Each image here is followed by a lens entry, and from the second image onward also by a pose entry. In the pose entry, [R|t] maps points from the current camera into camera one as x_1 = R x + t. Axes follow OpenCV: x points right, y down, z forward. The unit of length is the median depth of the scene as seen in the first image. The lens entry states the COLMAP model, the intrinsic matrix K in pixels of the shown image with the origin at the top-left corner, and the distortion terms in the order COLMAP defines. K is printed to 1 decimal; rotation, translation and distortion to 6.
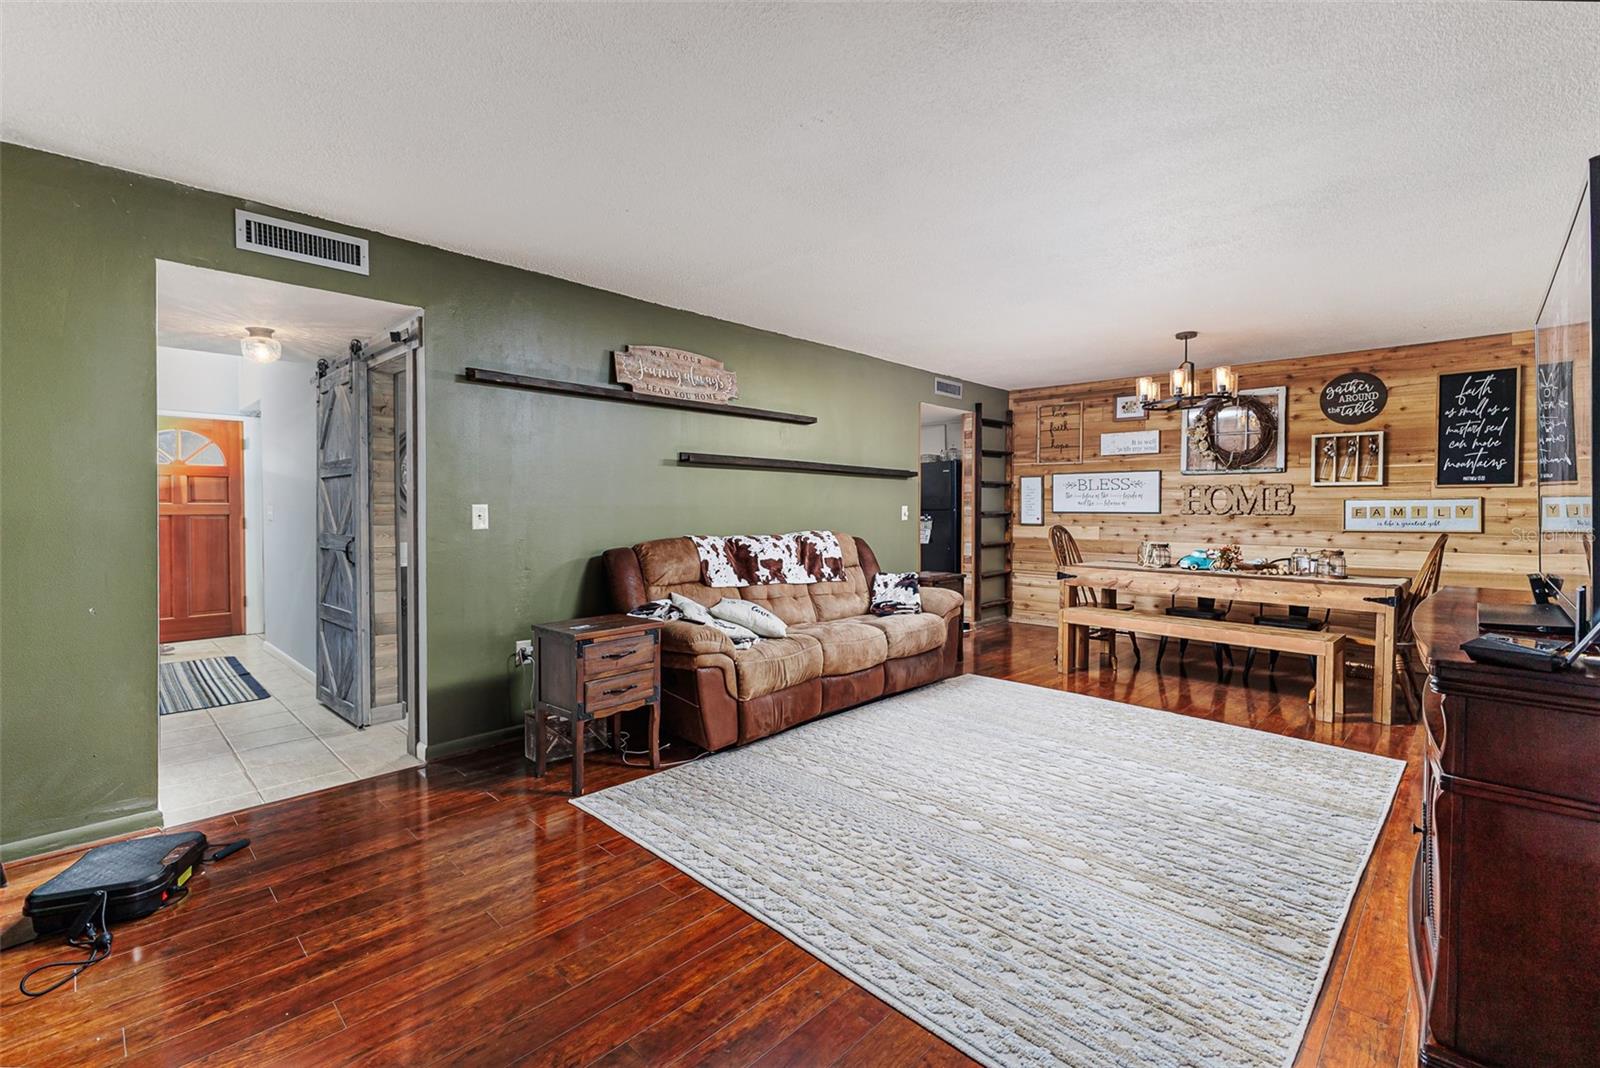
lens RADIAL K [[698.4, 0, 799.7], [0, 698.4, 527.7], [0, 0, 1]] dist [-0.000640, 0.000012]
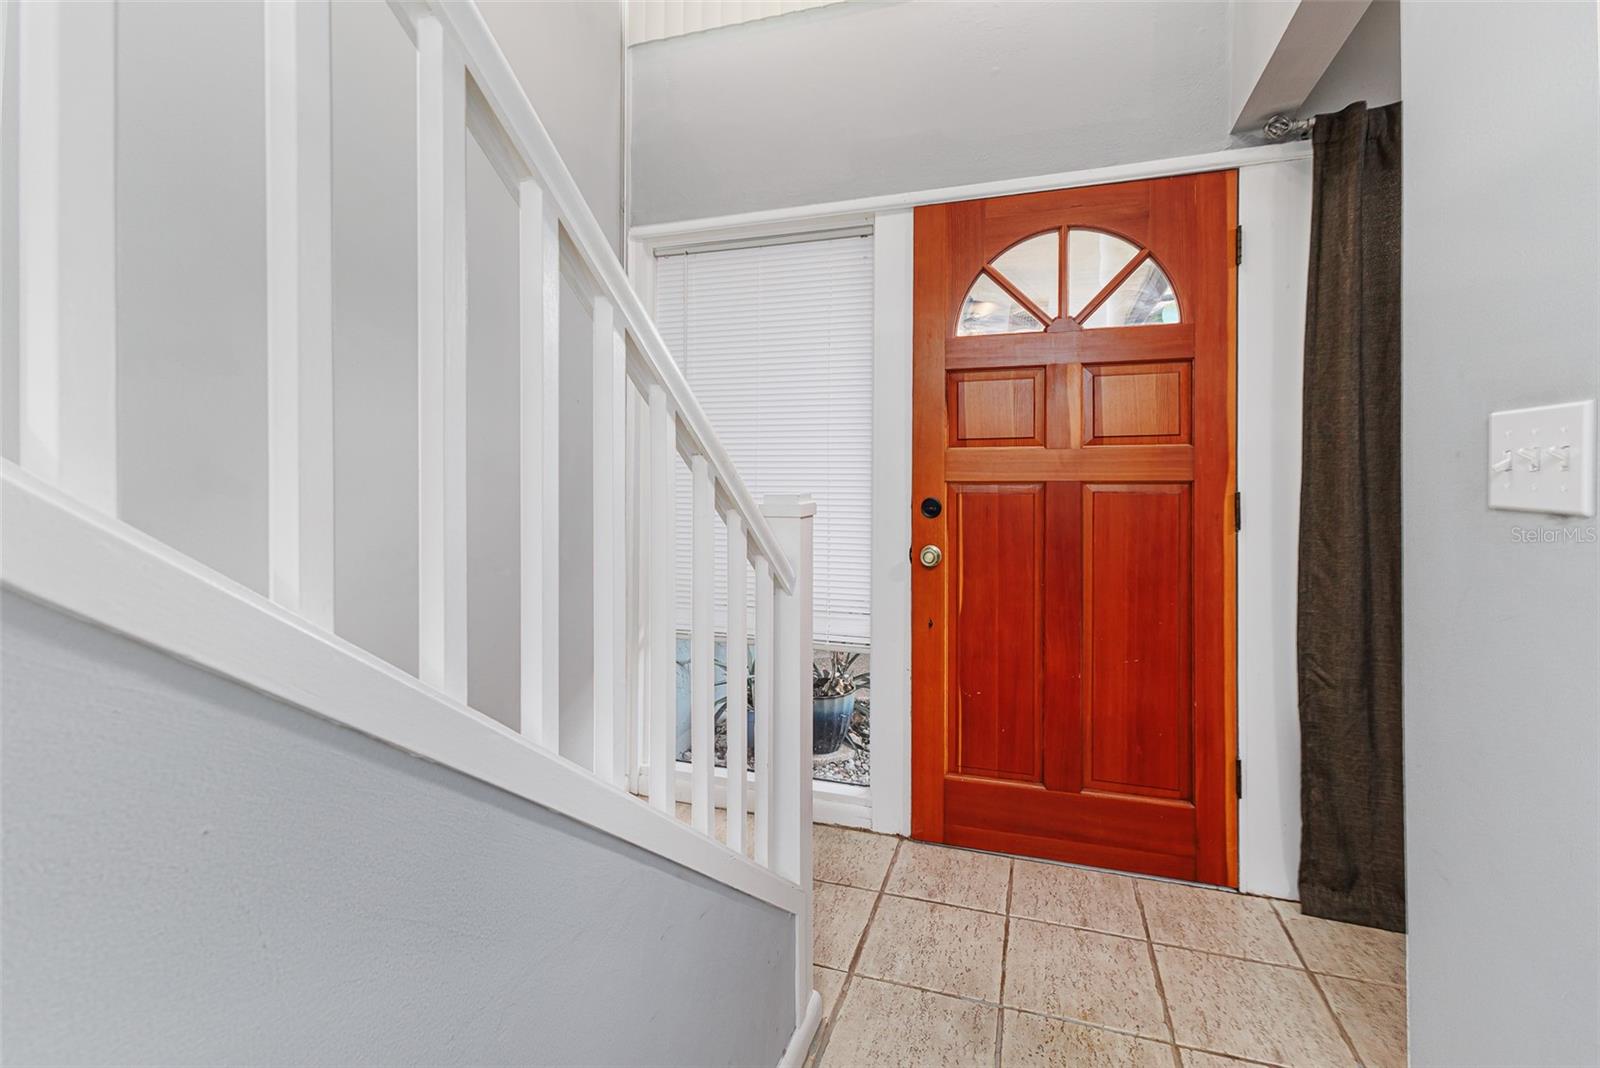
lens RADIAL K [[698.4, 0, 817.4], [0, 698.4, 475.2], [0, 0, 1]] dist [-0.000640, 0.000012]
pose [[0.449153, 0.002818, -0.893450, -0.627412], [-0.016298, 0.999854, -0.005040, -0.017609], [0.893306, 0.016825, 0.449134, 0.726966]]
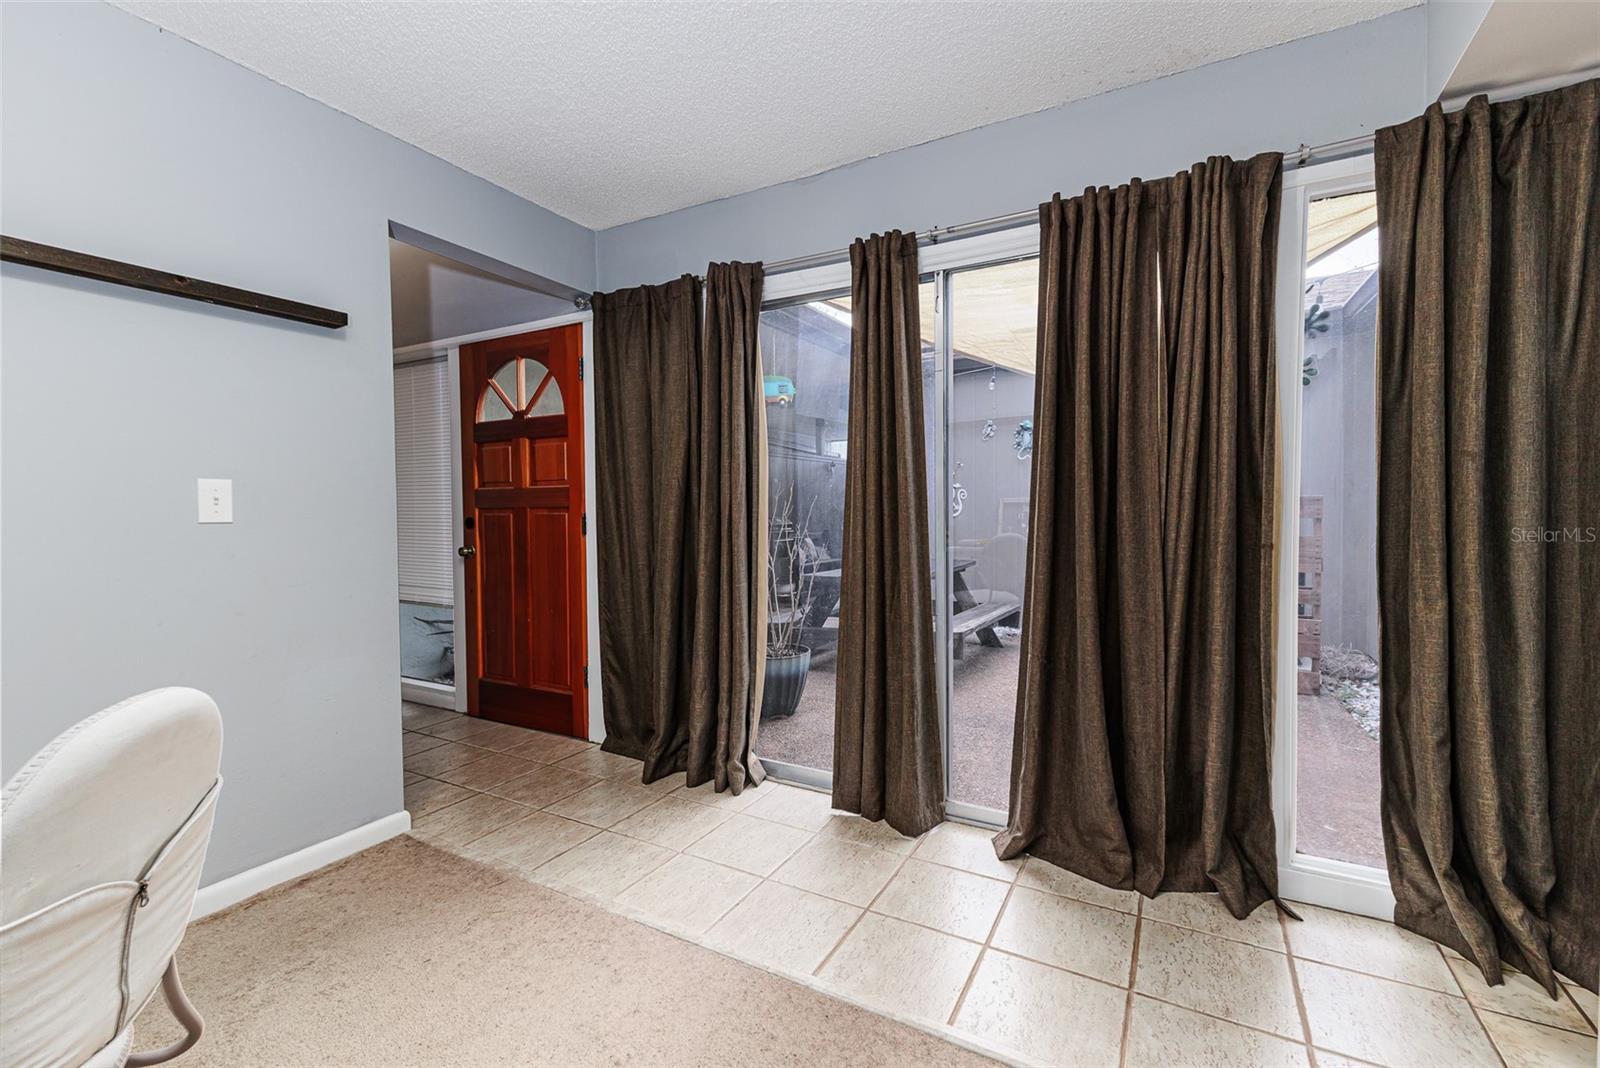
lens RADIAL K [[698.4, 0, 801.5], [0, 698.4, 529.1], [0, 0, 1]] dist [-0.000640, 0.000012]
pose [[0.258608, 0.019429, -0.965787, -0.258991], [-0.029371, 0.999494, 0.012243, -0.012273], [0.965536, 0.025200, 0.259048, 1.058282]]
